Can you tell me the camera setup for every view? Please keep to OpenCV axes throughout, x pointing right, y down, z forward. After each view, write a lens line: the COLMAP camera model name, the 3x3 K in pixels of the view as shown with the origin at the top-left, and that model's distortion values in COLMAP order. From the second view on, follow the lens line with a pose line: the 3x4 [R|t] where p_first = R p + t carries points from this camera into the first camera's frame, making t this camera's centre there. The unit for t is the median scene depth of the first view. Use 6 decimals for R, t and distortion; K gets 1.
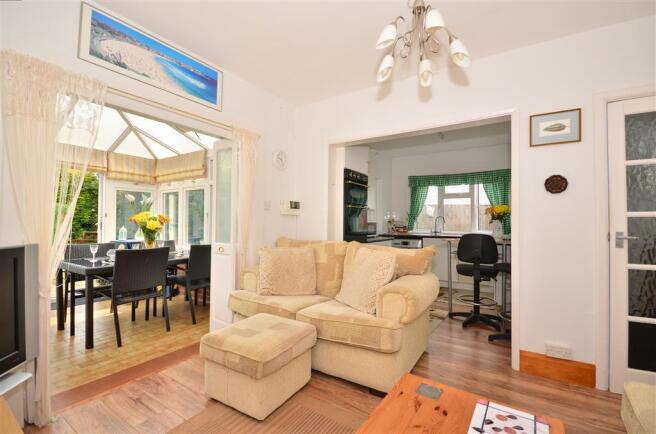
lens RADIAL K [[290.7, 0, 328.0], [0, 290.7, 217.0], [0, 0, 1]] dist [-0.000552, -0.000525]
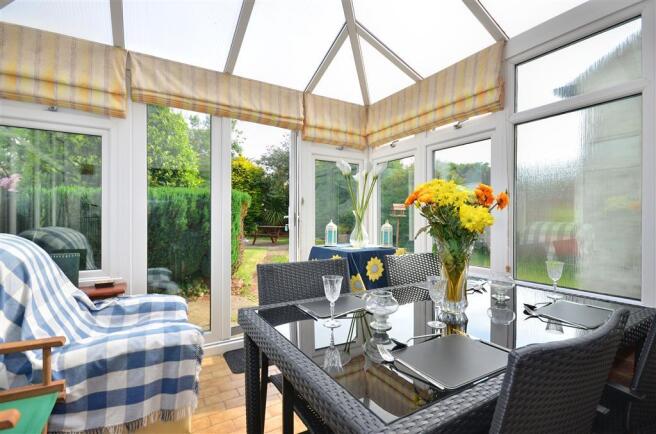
lens RADIAL K [[320.1, 0, 328.0], [0, 320.1, 217.0], [0, 0, 1]] dist [-0.000458, -0.000119]
pose [[0.890741, -0.001375, -0.454508, -0.406336], [0.009745, 0.999823, 0.016072, 0.016222], [0.454406, -0.018745, 0.890598, 0.424990]]
